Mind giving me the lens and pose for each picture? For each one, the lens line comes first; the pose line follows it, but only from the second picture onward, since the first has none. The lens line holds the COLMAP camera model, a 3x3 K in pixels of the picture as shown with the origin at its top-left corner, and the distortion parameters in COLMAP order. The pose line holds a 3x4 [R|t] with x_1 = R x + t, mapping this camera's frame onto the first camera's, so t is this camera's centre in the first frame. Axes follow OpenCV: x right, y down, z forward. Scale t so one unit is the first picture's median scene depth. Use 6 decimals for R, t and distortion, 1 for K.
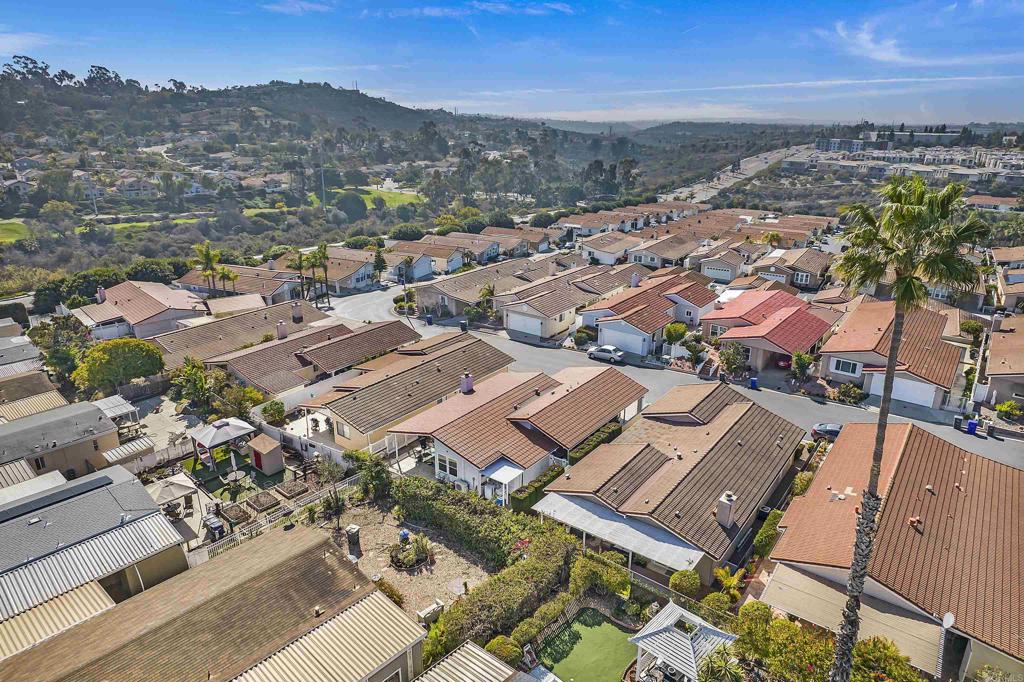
lens RADIAL K [[659.1, 0, 512.0], [0, 659.1, 341.0], [0, 0, 1]] dist [-0.071034, 0.069927]
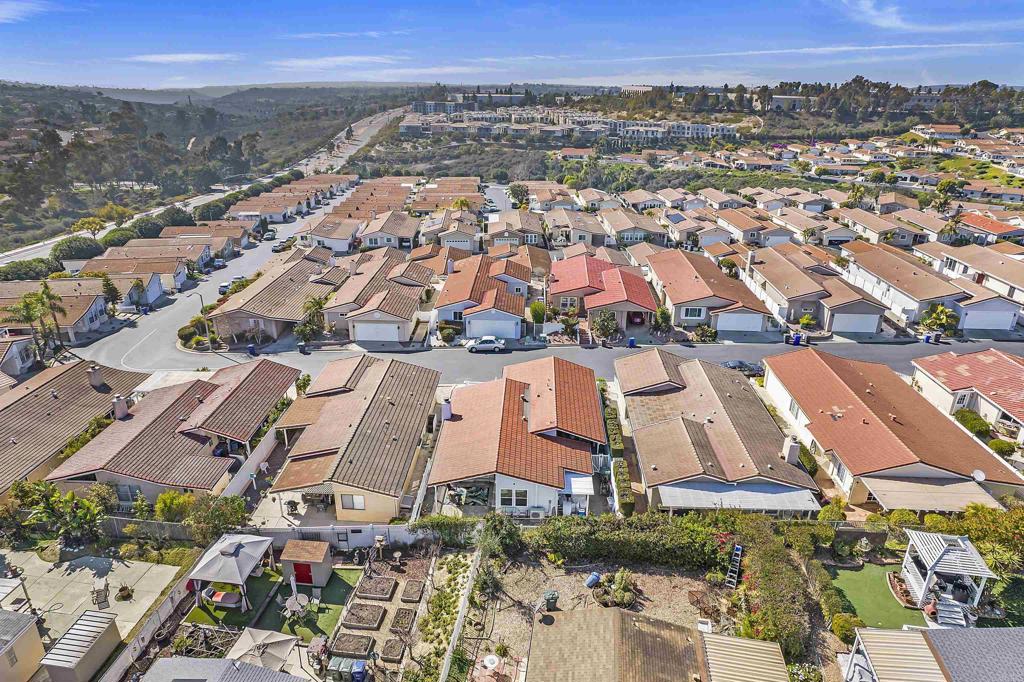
lens RADIAL K [[659.1, 0, 512.0], [0, 659.1, 341.0], [0, 0, 1]] dist [-0.071034, 0.069927]
pose [[0.825412, -0.212419, 0.523042, -0.302872], [0.186520, 0.977092, 0.102473, -0.070984], [-0.532827, 0.012976, 0.846125, 0.112176]]
